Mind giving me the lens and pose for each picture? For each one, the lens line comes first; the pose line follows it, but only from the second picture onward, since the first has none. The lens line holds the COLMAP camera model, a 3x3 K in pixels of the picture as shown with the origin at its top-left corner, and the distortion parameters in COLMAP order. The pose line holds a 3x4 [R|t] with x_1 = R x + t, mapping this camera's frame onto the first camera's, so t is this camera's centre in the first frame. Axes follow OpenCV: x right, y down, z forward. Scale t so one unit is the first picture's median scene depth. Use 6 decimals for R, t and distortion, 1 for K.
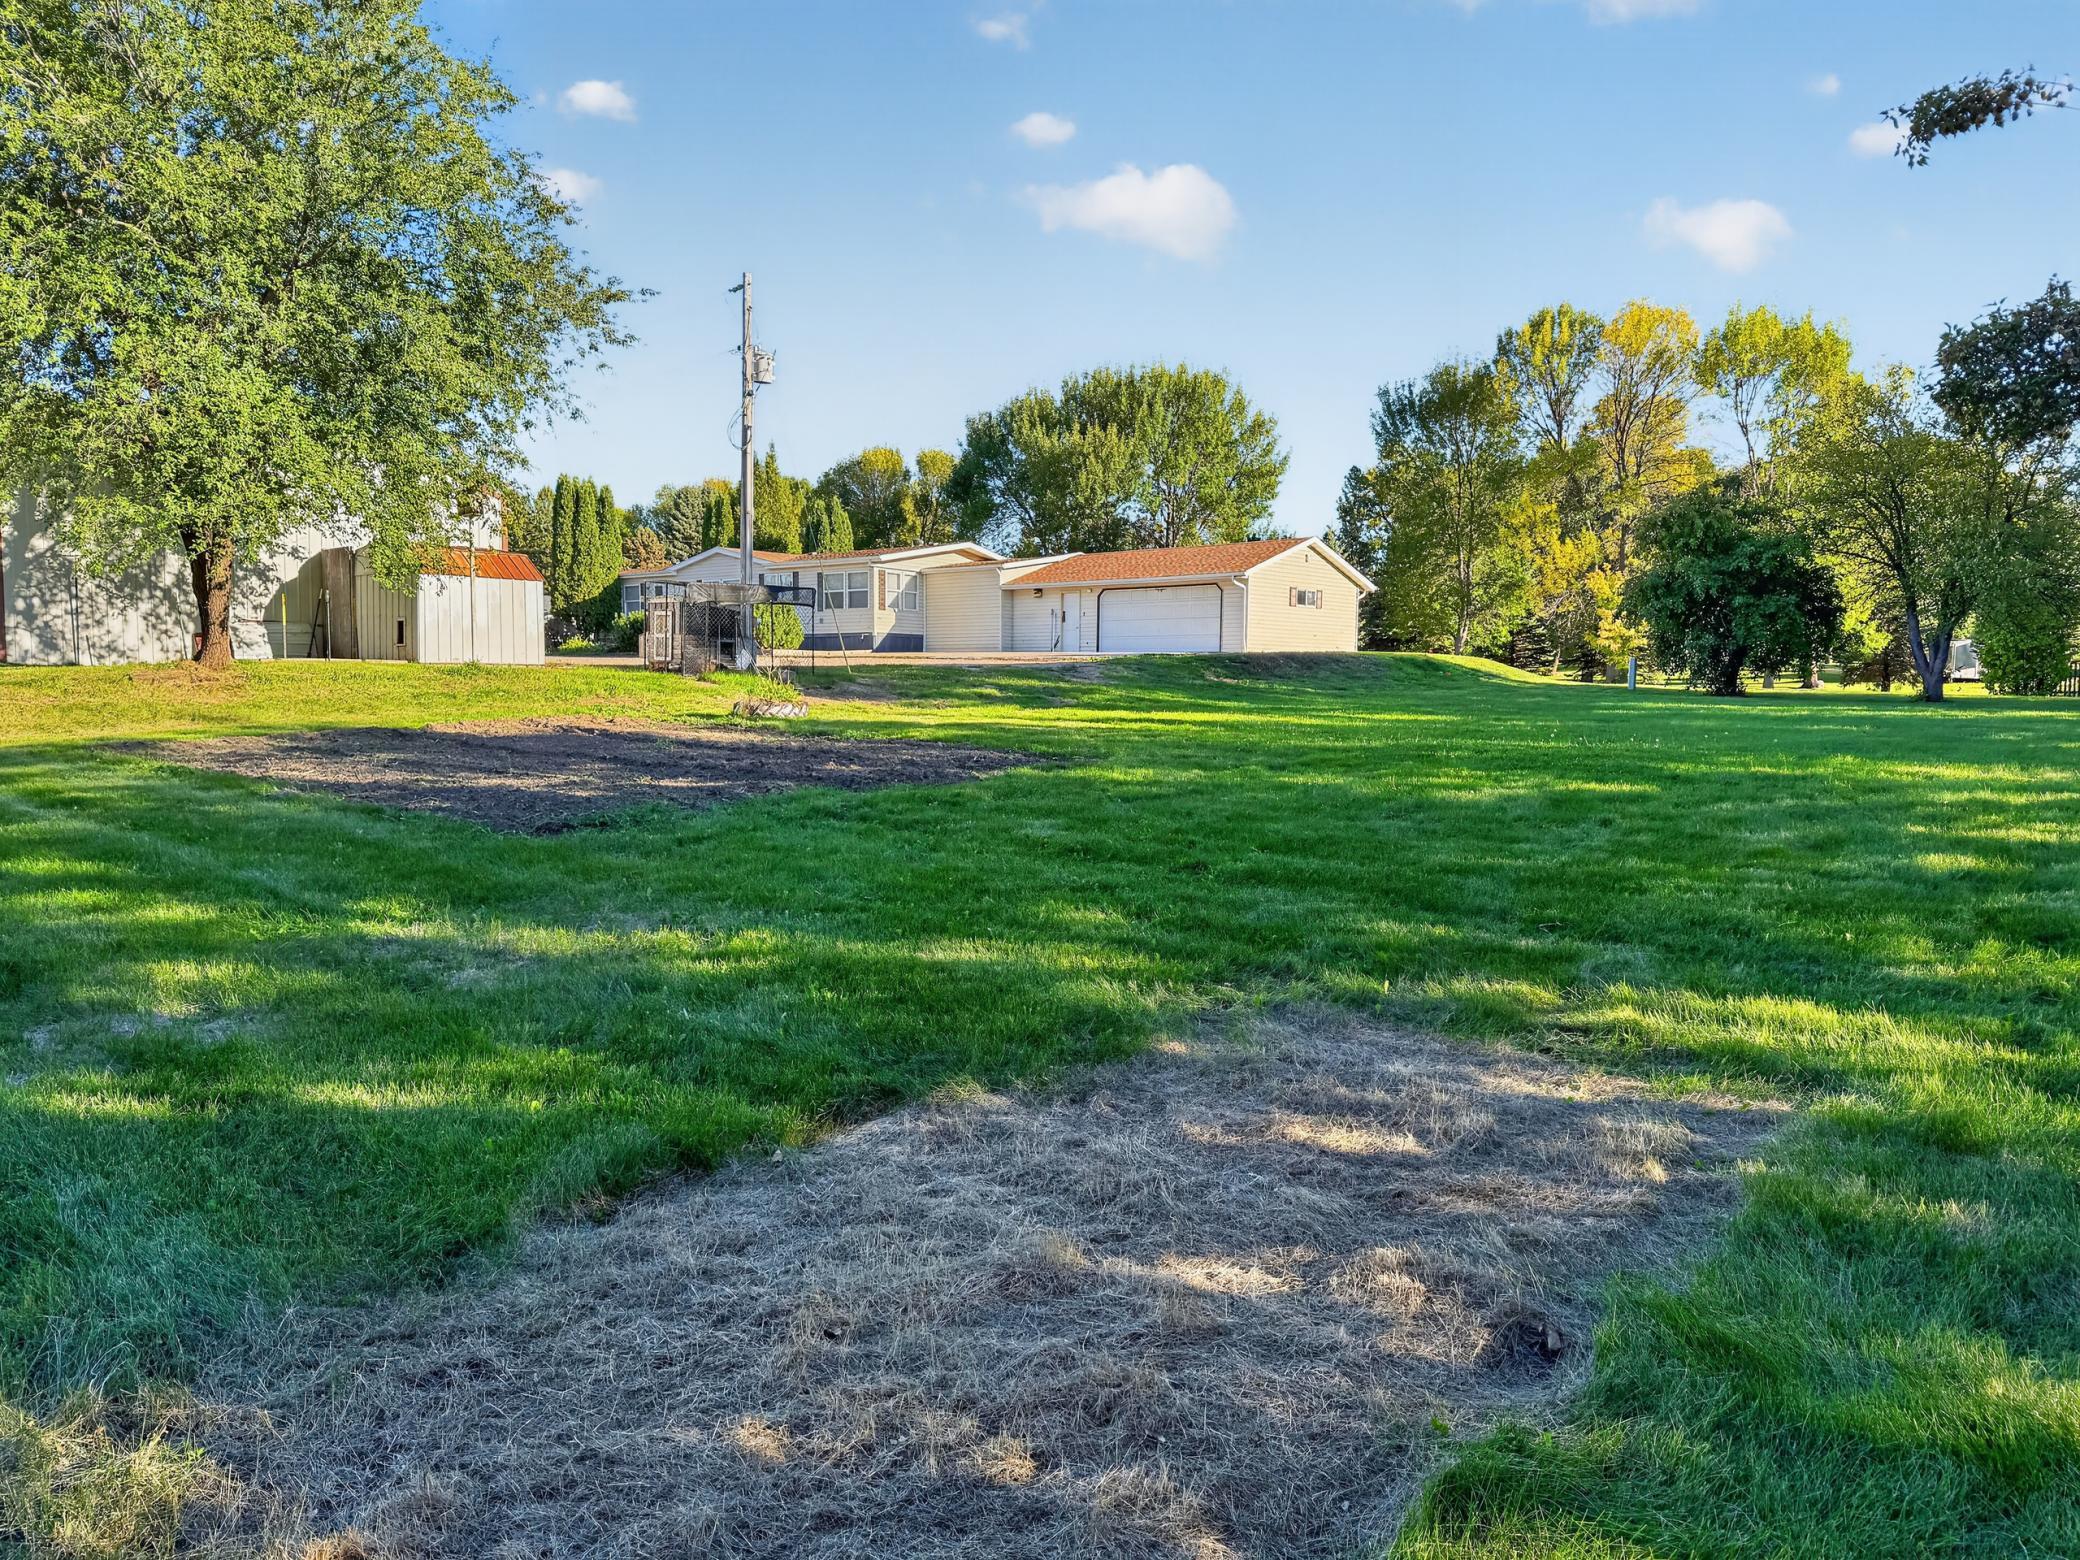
lens RADIAL K [[1452.9, 0, 1047.9], [0, 1452.9, 767.5], [0, 0, 1]] dist [-0.005238, 0.001743]
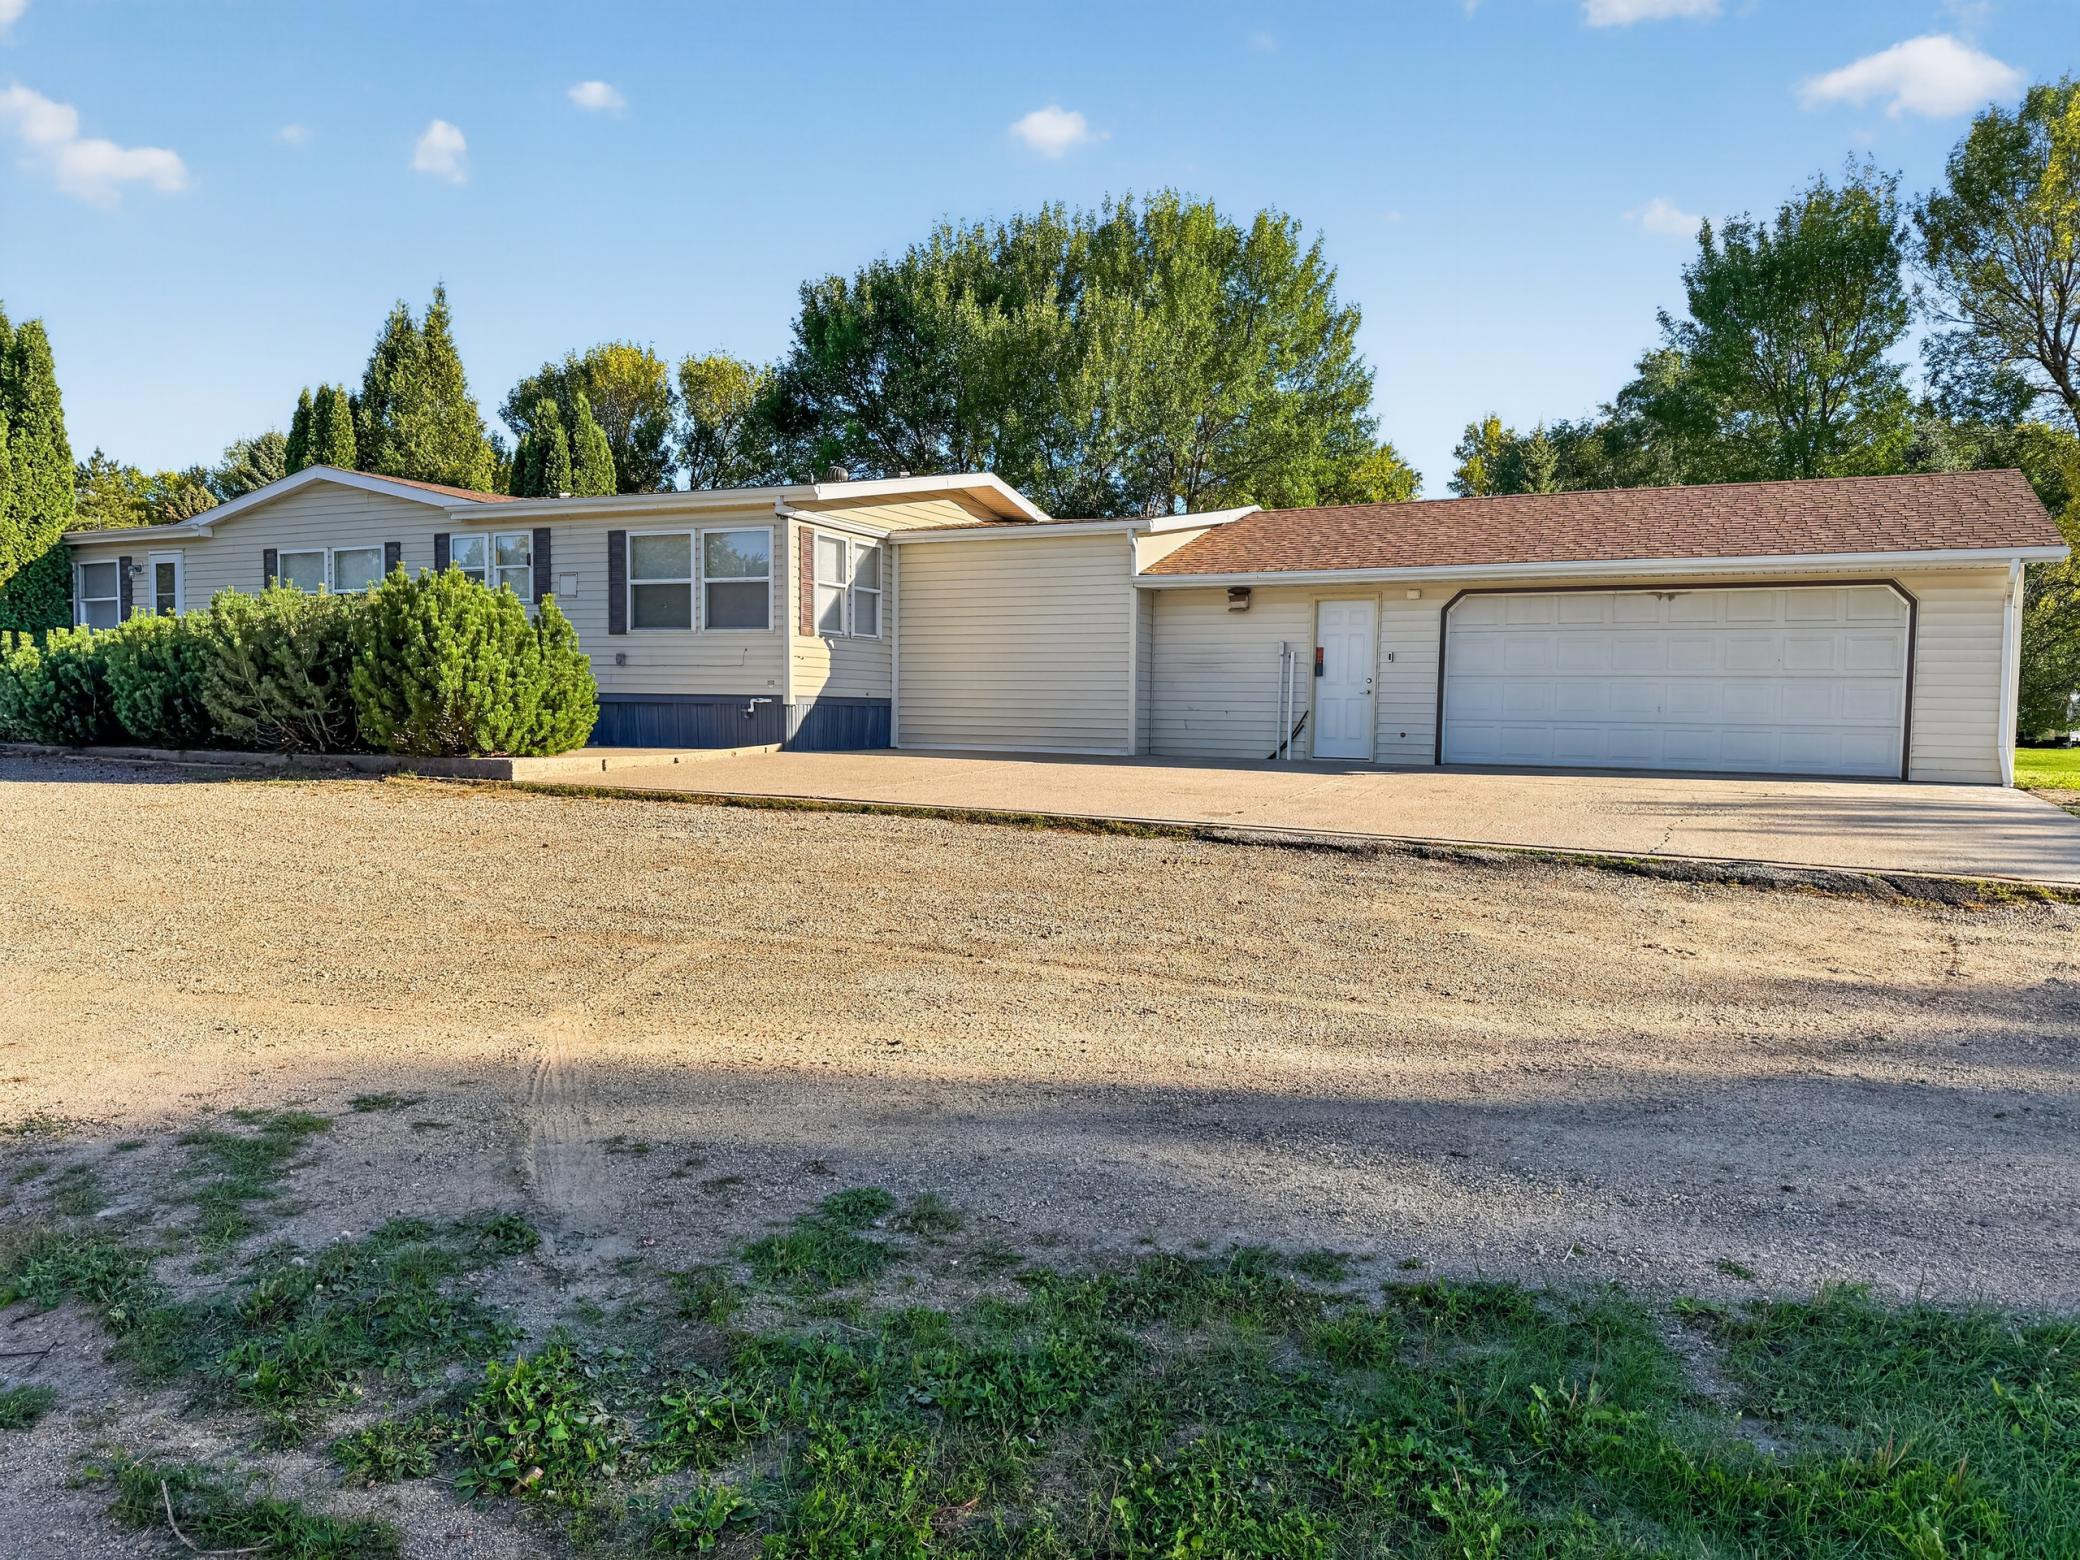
lens RADIAL K [[1452.9, 0, 1047.9], [0, 1452.9, 767.5], [0, 0, 1]] dist [-0.005238, 0.001743]
pose [[0.970545, -0.003385, 0.240895, -0.132242], [0.005006, 0.999969, -0.006117, -0.065830], [-0.240867, 0.007143, 0.970532, 0.572463]]
